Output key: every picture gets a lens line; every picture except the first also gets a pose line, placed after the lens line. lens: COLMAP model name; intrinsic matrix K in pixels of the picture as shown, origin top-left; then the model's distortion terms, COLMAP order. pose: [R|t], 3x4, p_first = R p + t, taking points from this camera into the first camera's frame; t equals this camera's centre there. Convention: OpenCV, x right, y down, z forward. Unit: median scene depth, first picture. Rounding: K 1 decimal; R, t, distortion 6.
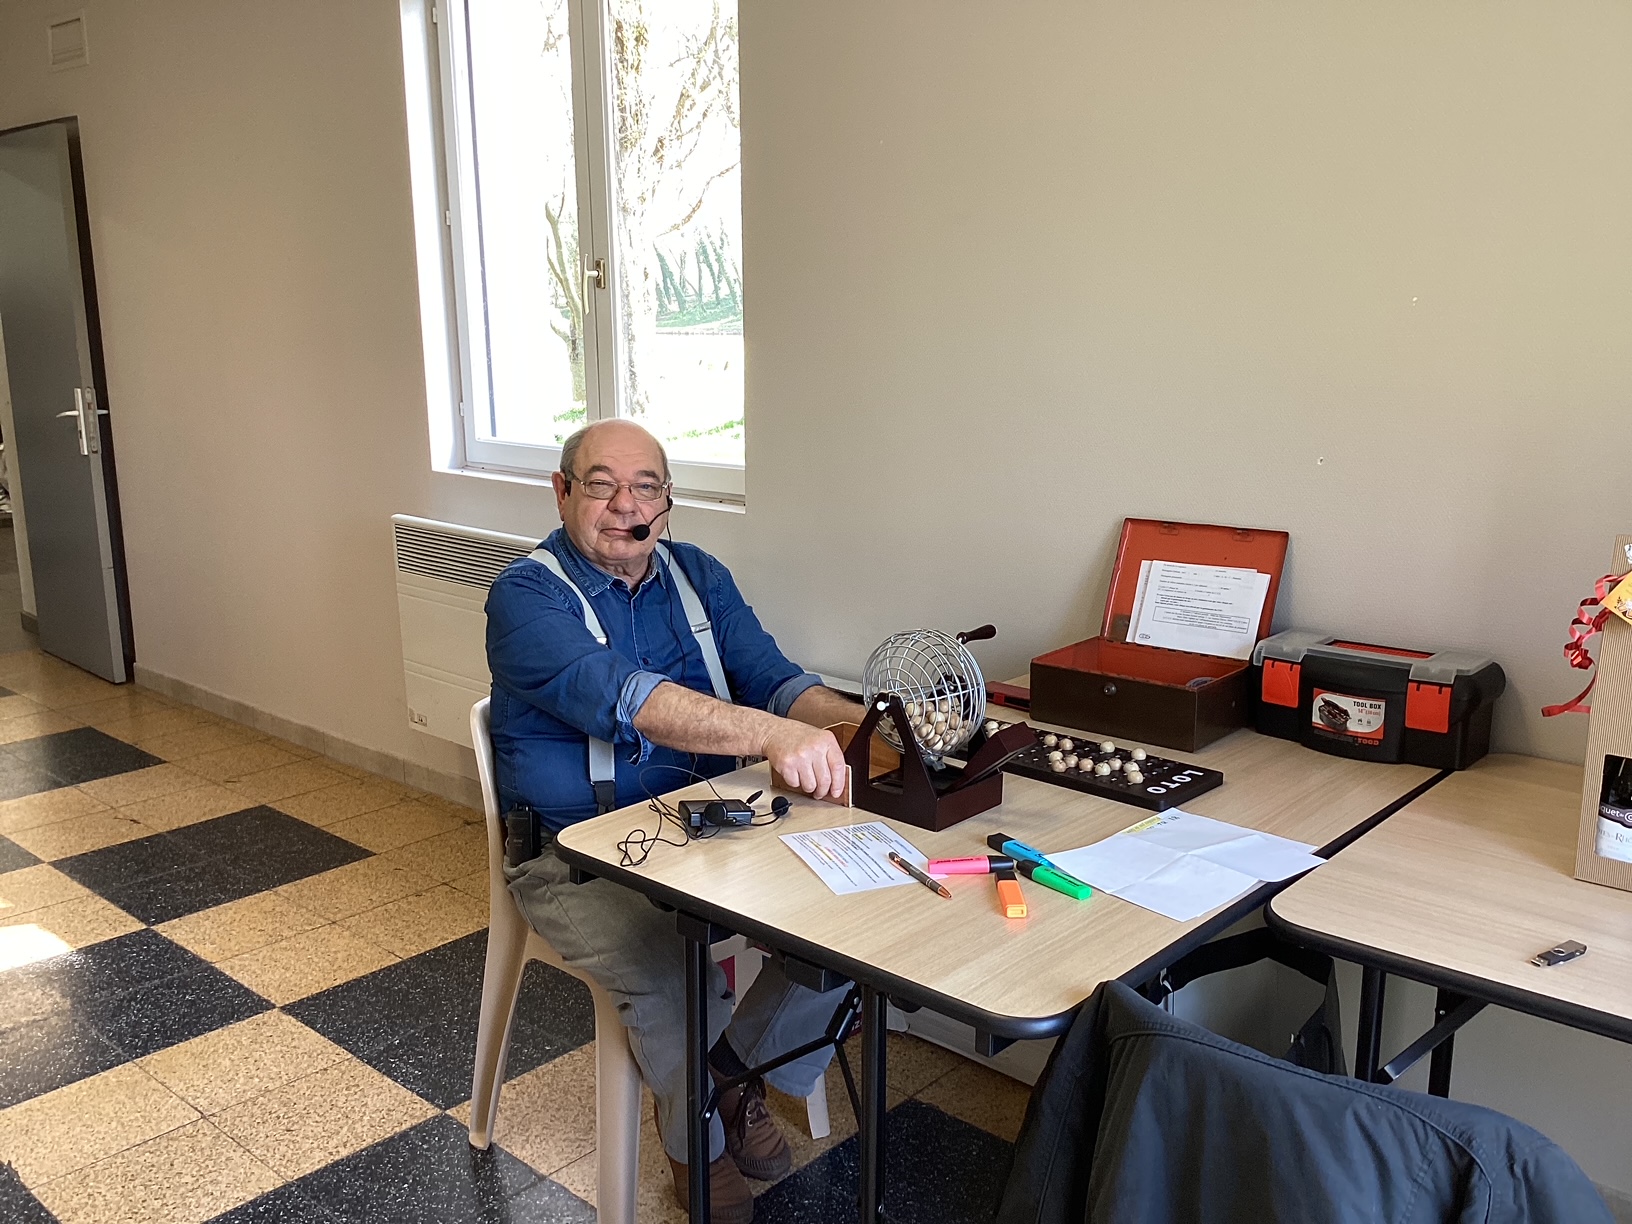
lens RADIAL K [[1464.9, 0, 818.3], [0, 1464.9, 615.1], [0, 0, 1]] dist [0.020691, -0.010720]
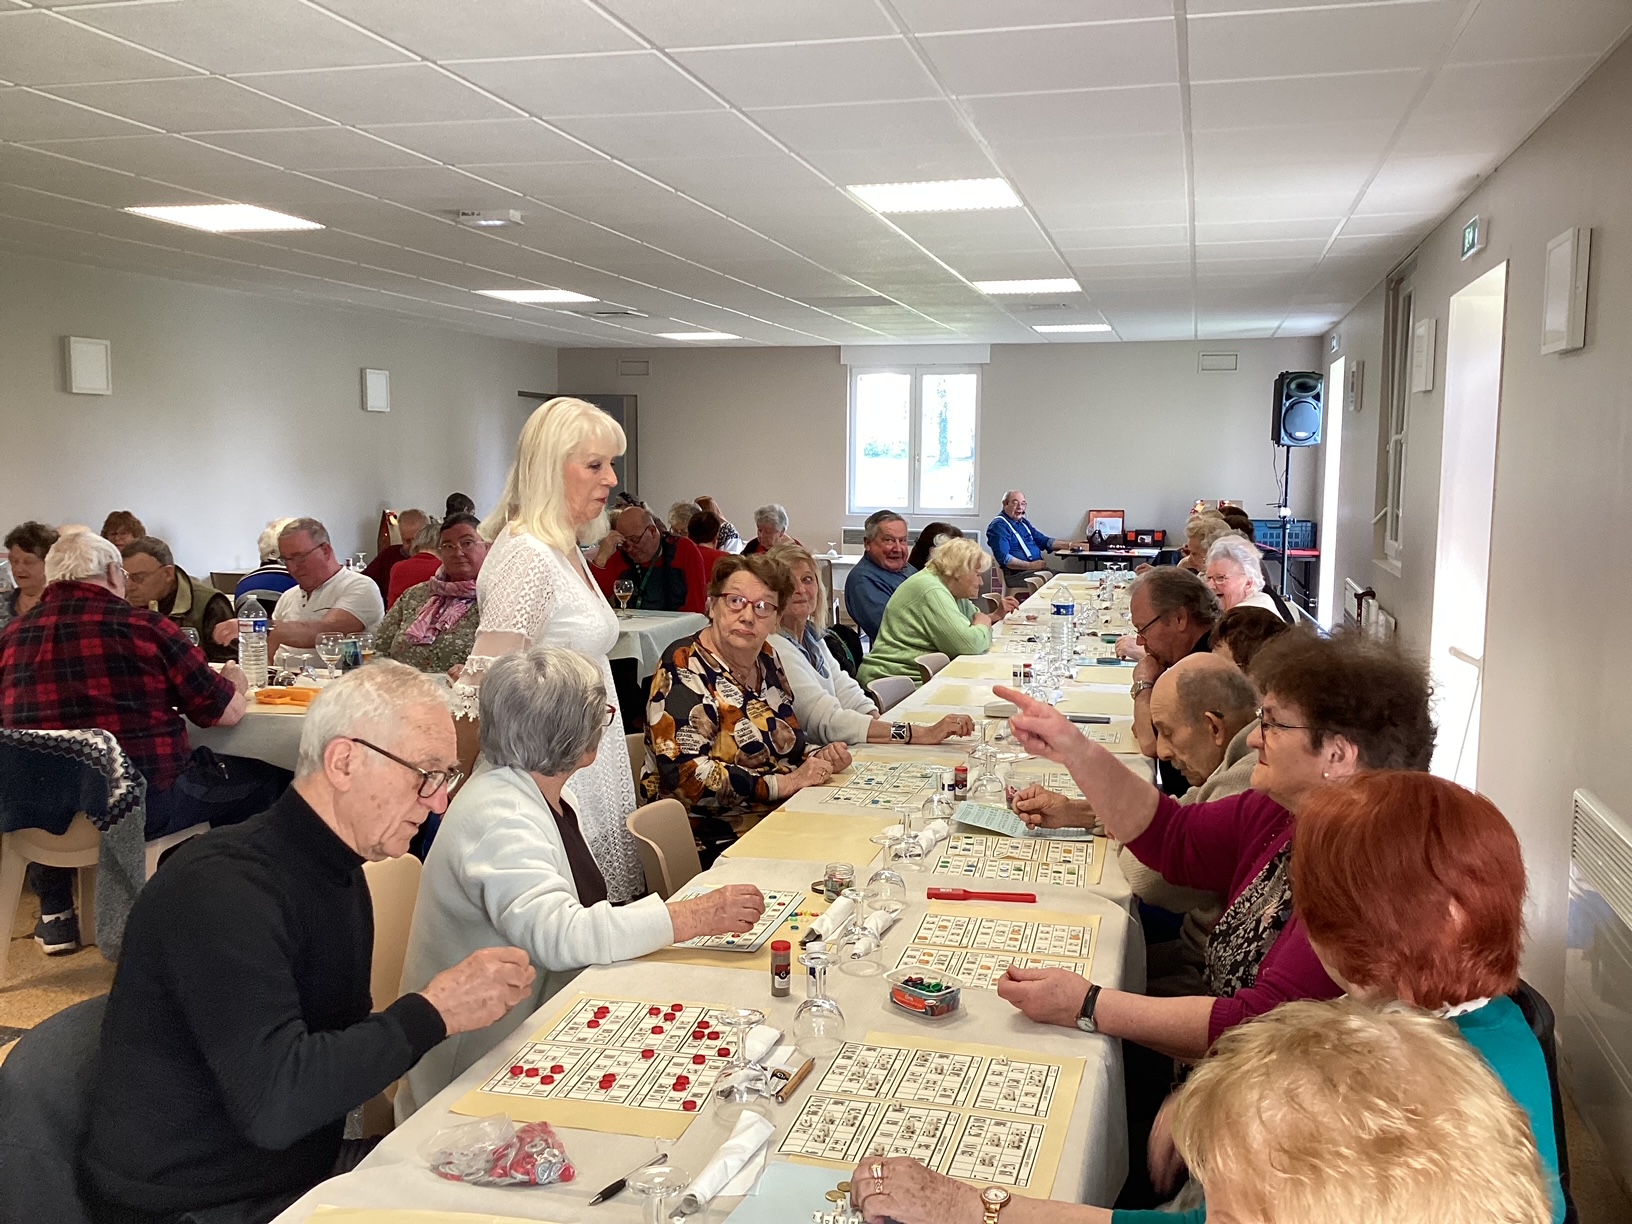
lens RADIAL K [[1464.9, 0, 809.1], [0, 1464.9, 614.1], [0, 0, 1]] dist [0.020691, -0.010720]
pose [[0.885846, -0.037989, 0.462422, -3.165158], [0.081490, 0.993889, -0.074457, 0.620603], [-0.456768, 0.103641, 0.883528, -3.138891]]
